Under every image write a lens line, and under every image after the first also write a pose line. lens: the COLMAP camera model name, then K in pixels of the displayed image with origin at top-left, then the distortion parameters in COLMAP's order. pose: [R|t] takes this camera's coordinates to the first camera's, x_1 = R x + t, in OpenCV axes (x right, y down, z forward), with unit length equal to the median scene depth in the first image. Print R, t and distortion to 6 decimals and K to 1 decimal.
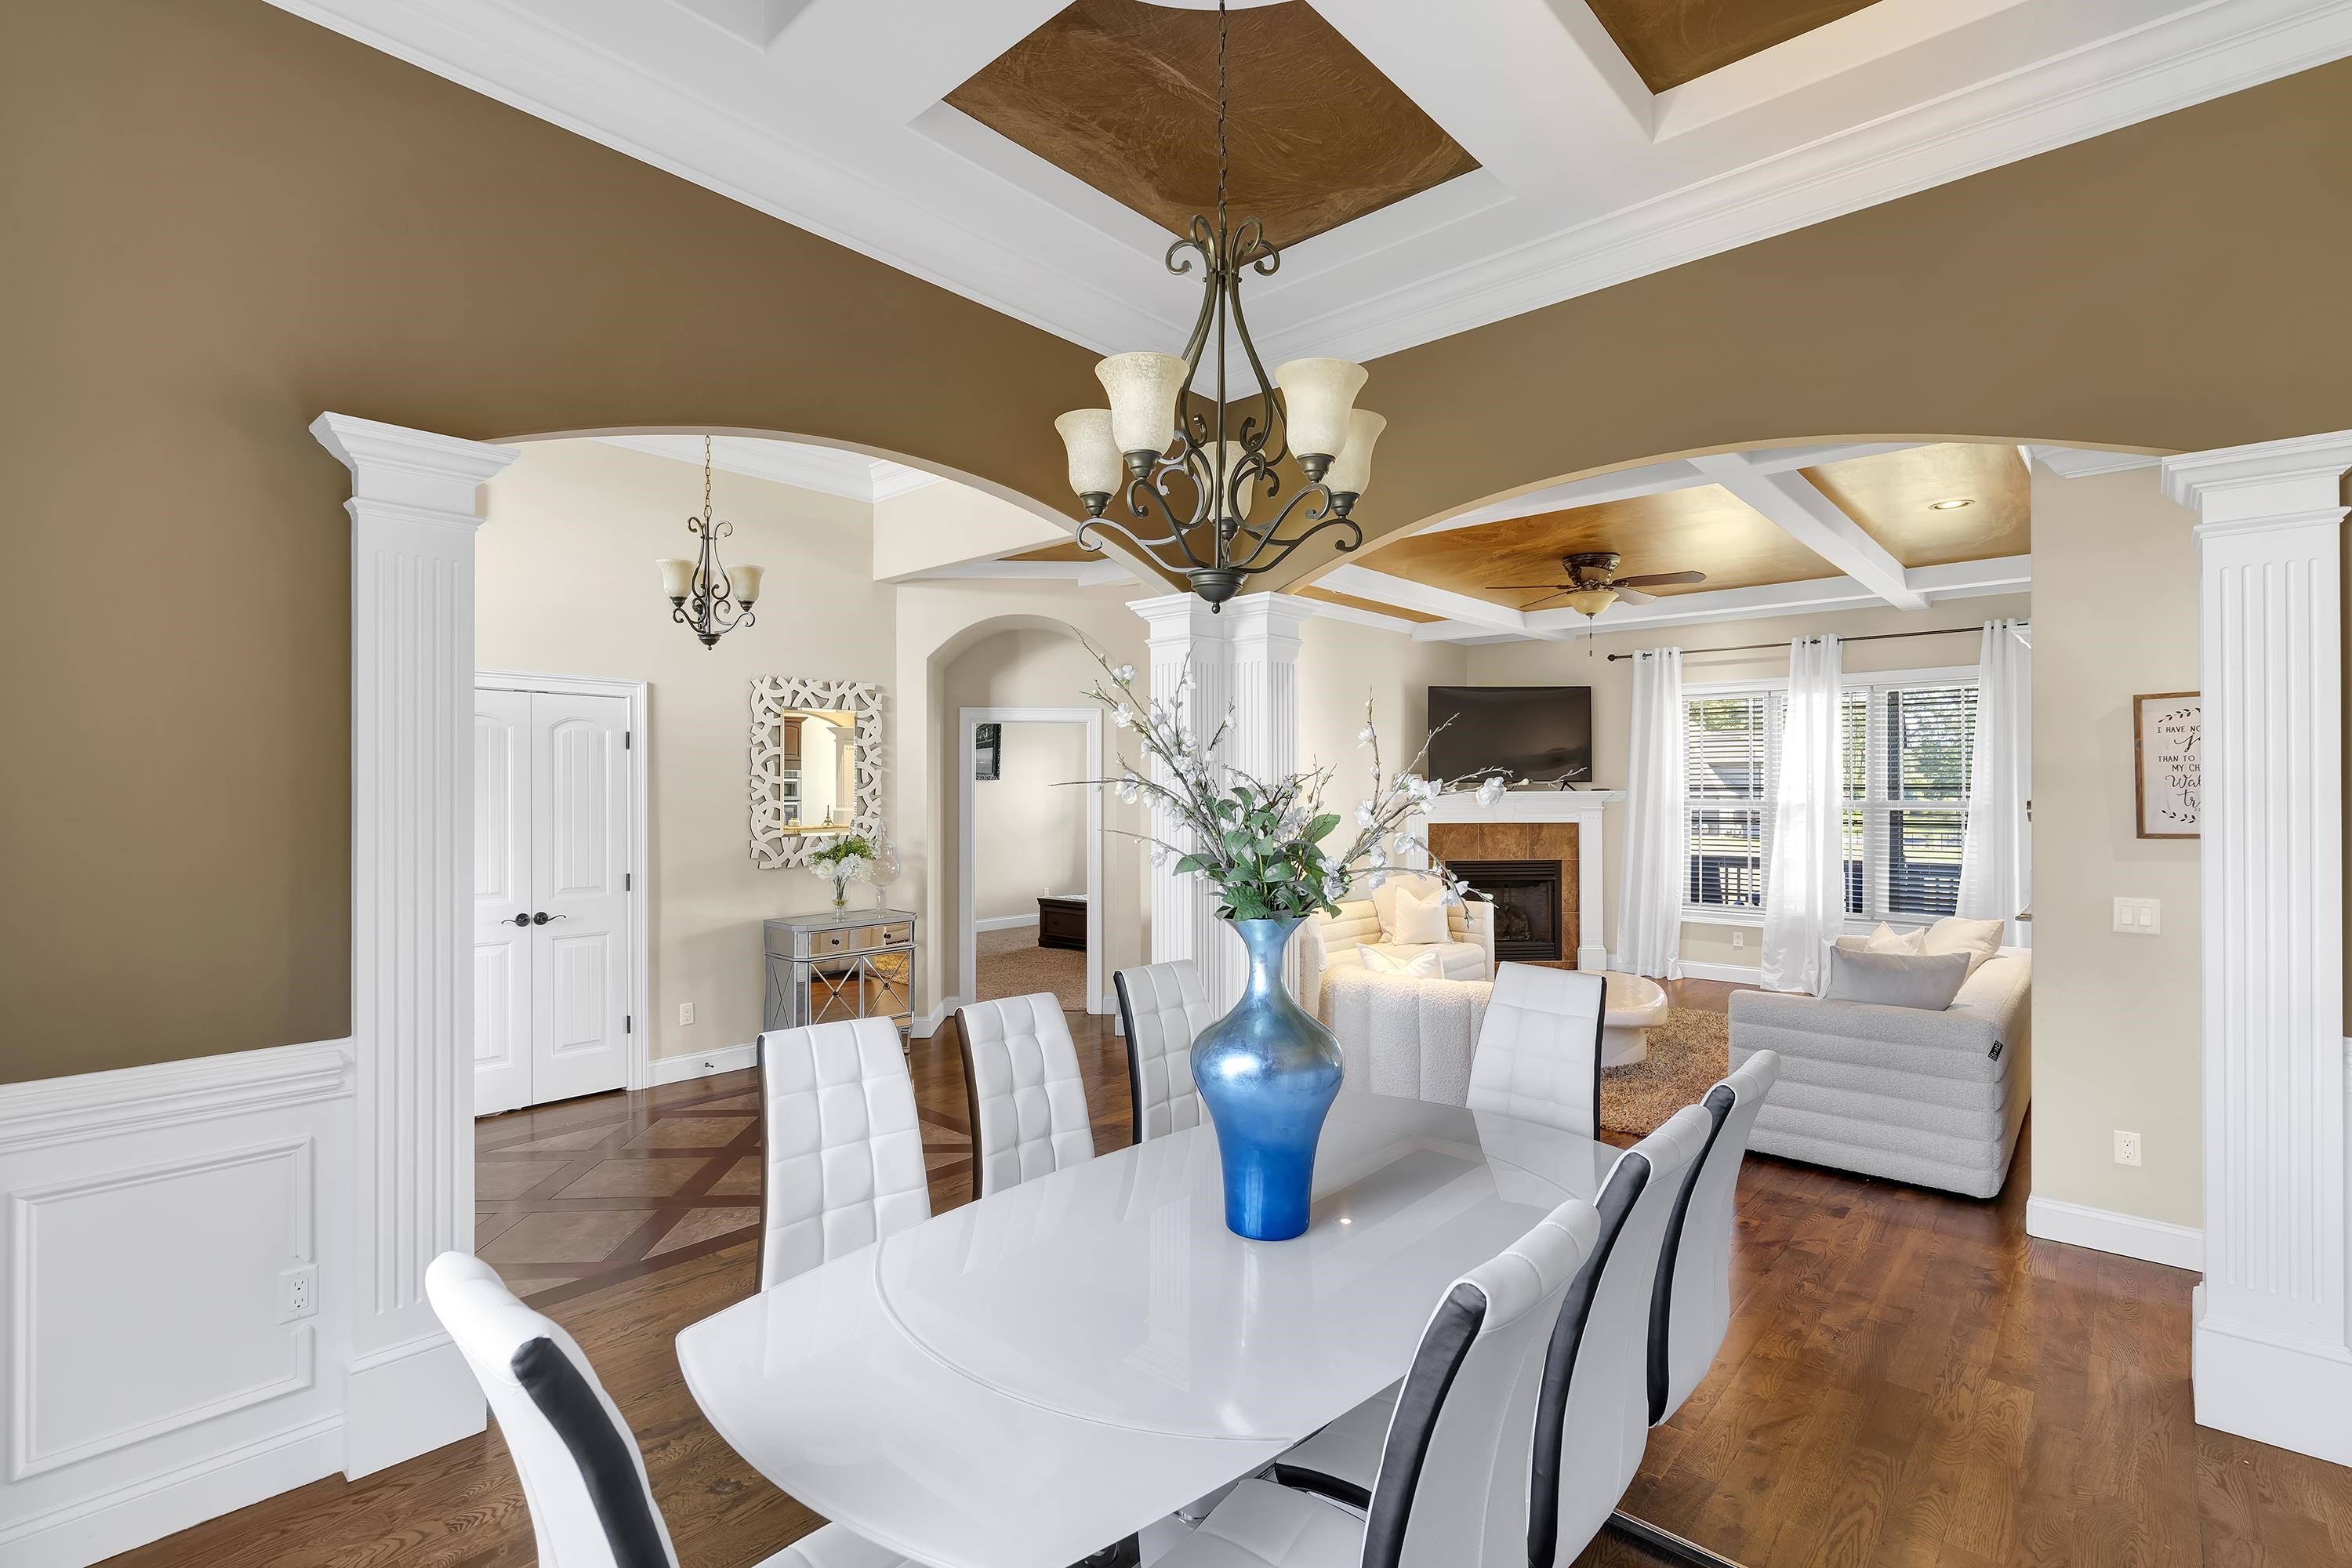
lens RADIAL K [[1093.5, 0, 1179.9], [0, 1093.5, 783.4], [0, 0, 1]] dist [-0.003363, 0.002473]
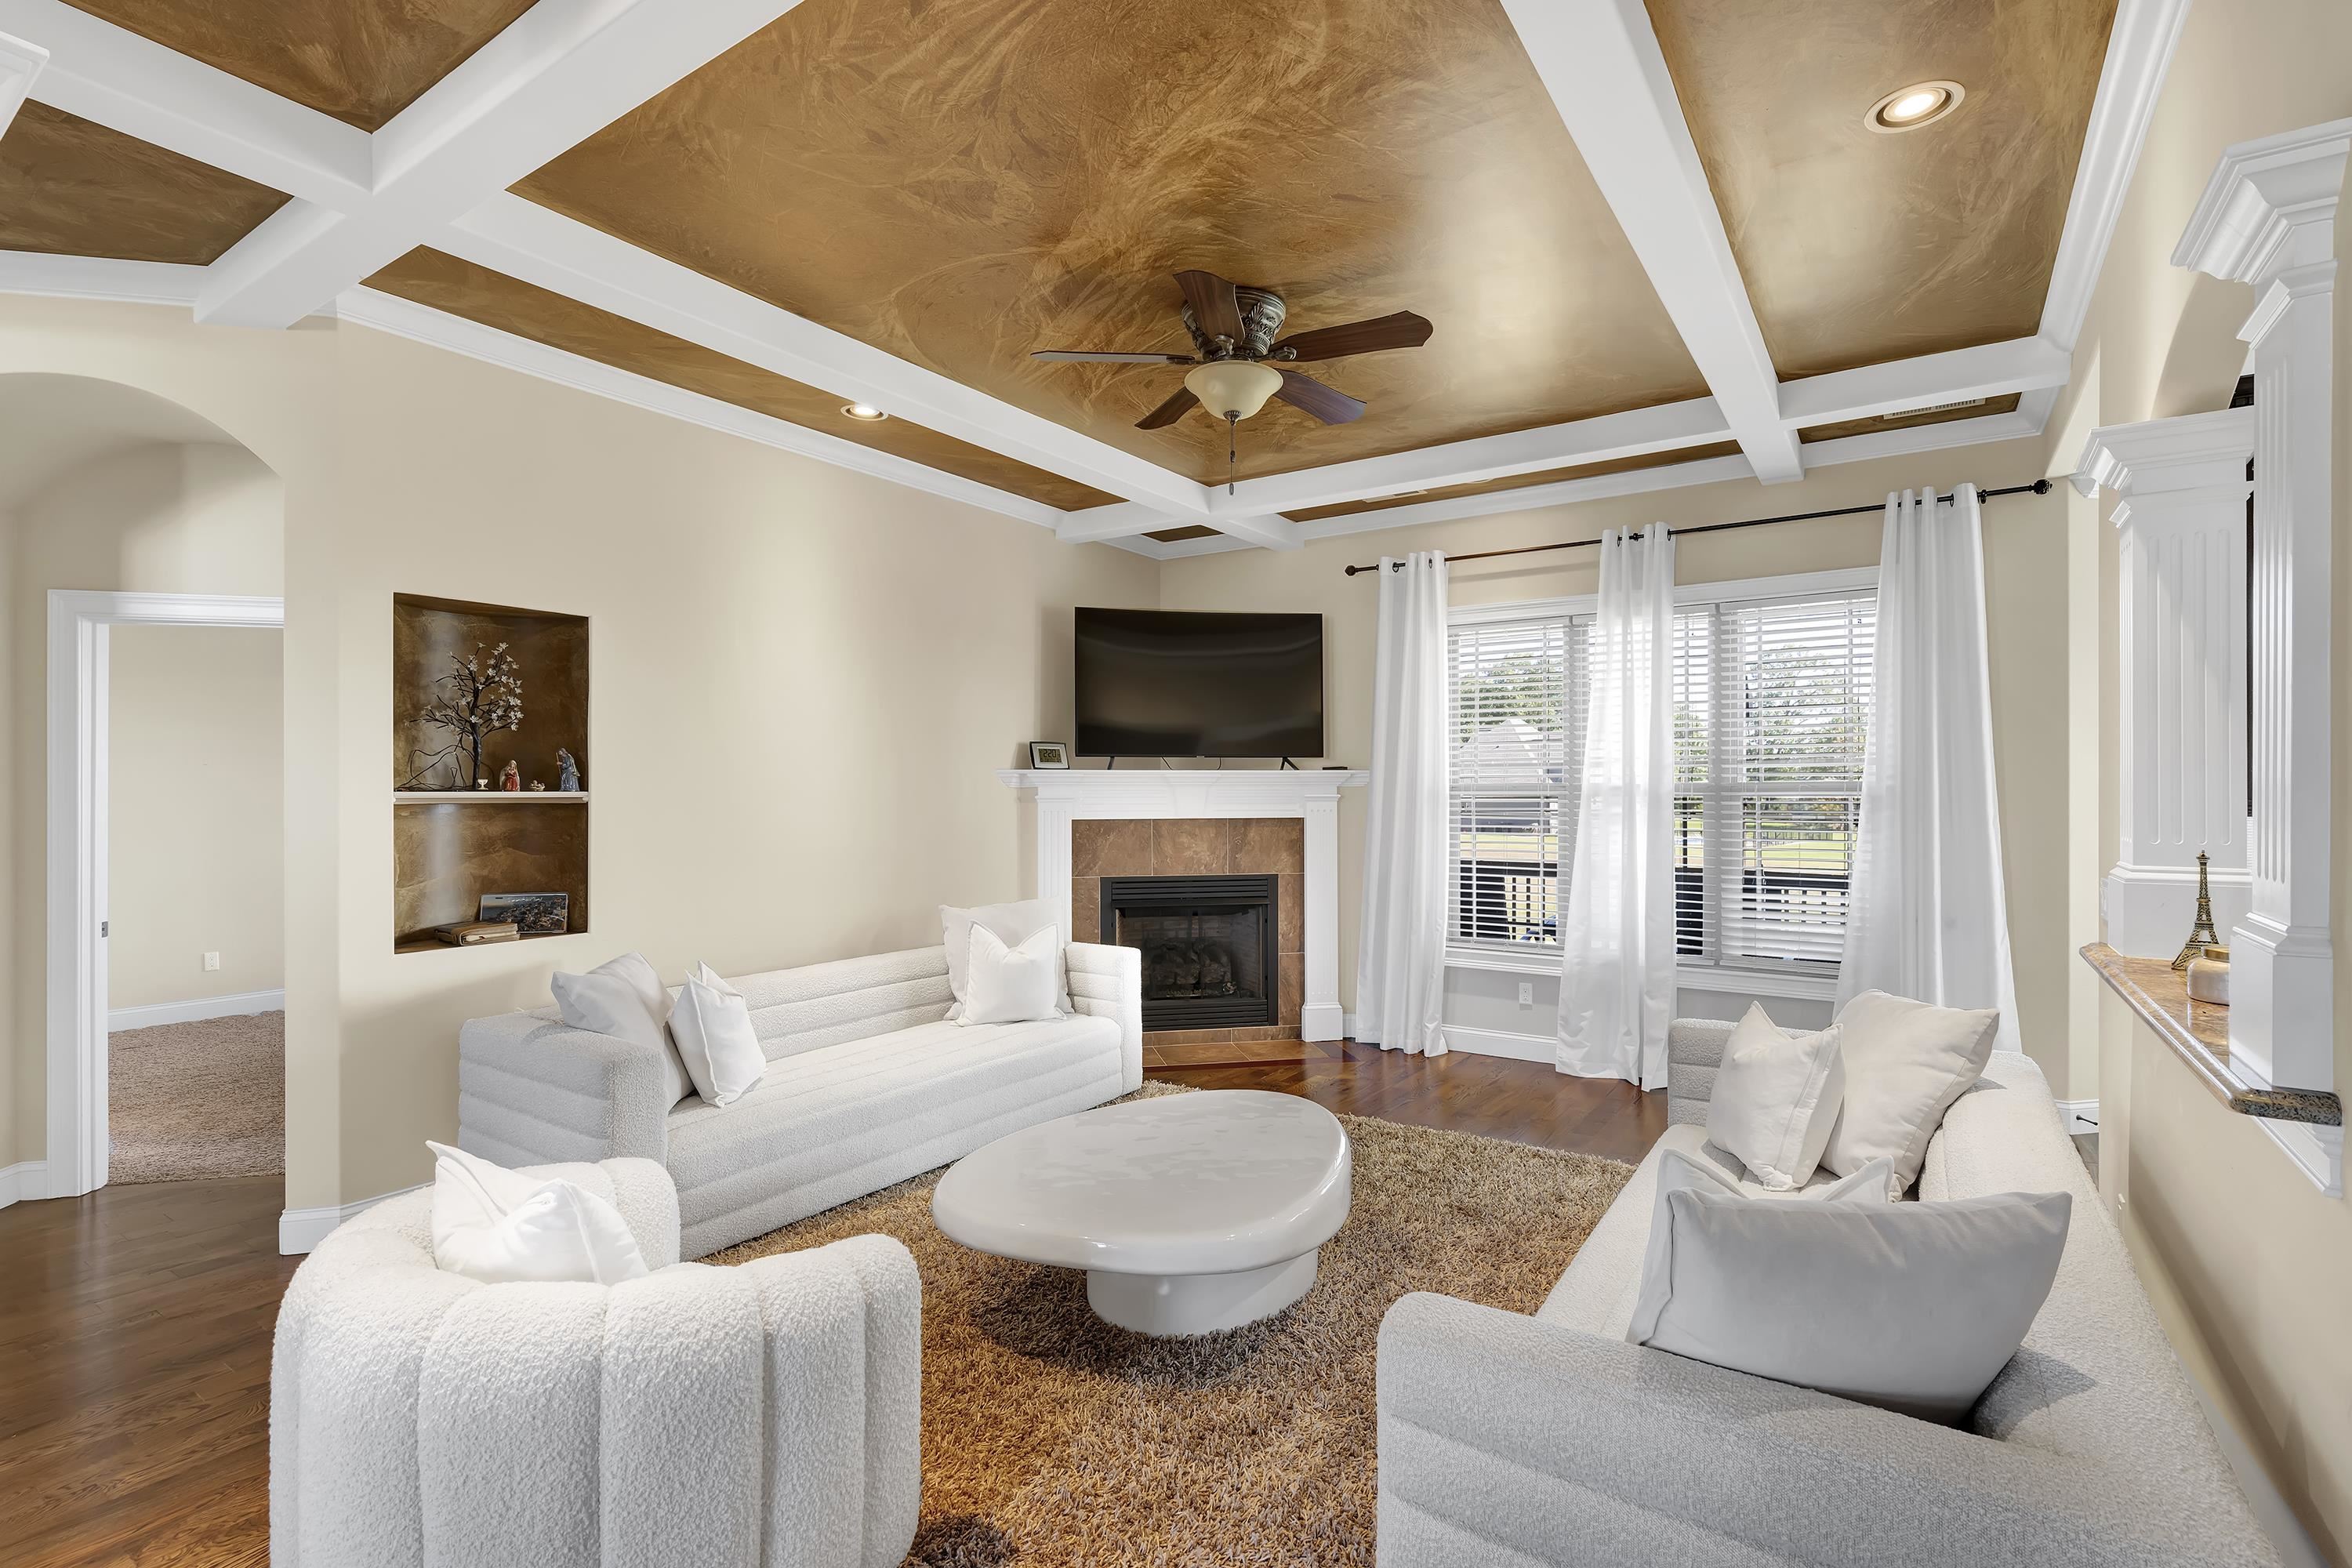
lens RADIAL K [[1093.5, 0, 1181.2], [0, 1093.5, 786.1], [0, 0, 1]] dist [-0.003363, 0.002473]
pose [[0.991434, 0.002537, 0.130586, 0.213270], [-0.002431, 0.999997, -0.000972, 0.018198], [-0.130588, 0.000646, 0.991437, 0.364289]]
